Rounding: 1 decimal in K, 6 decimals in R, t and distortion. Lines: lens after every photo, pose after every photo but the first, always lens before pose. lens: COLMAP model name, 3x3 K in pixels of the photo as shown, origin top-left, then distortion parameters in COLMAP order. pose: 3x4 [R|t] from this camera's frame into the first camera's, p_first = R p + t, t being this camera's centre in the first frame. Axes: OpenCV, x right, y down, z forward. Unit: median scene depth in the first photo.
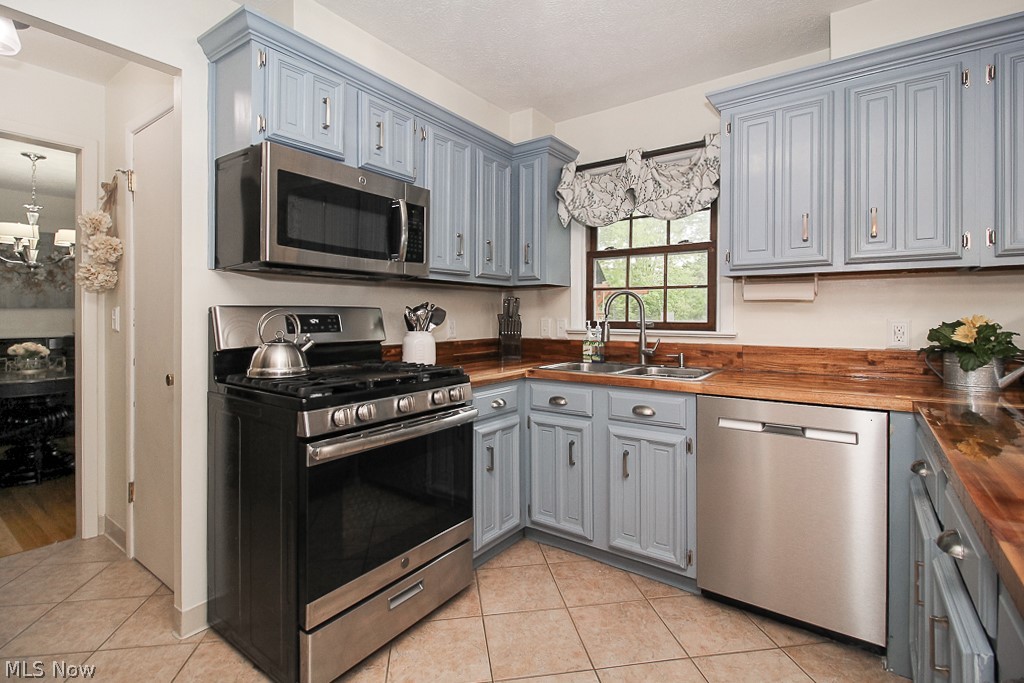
lens RADIAL K [[477.2, 0, 484.7], [0, 477.2, 317.9], [0, 0, 1]] dist [0.005779, -0.006831]
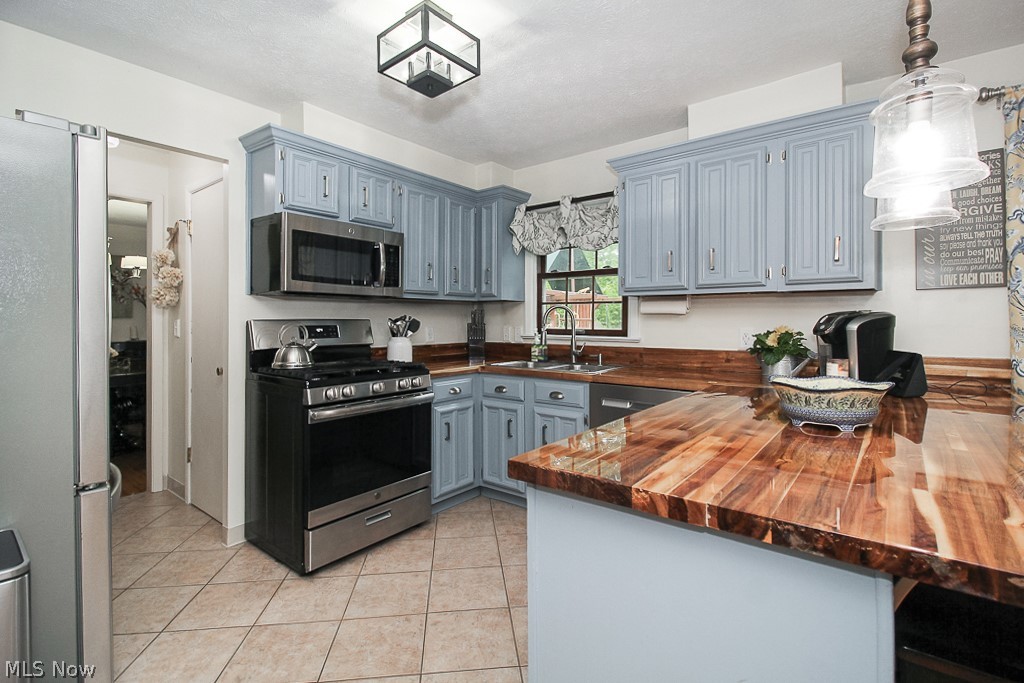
lens RADIAL K [[477.2, 0, 485.7], [0, 477.2, 318.8], [0, 0, 1]] dist [0.005779, -0.006831]
pose [[0.999032, -0.002406, -0.043918, 0.181021], [0.002070, 0.999968, -0.007701, -0.013487], [0.043935, 0.007602, 0.999005, -0.354344]]
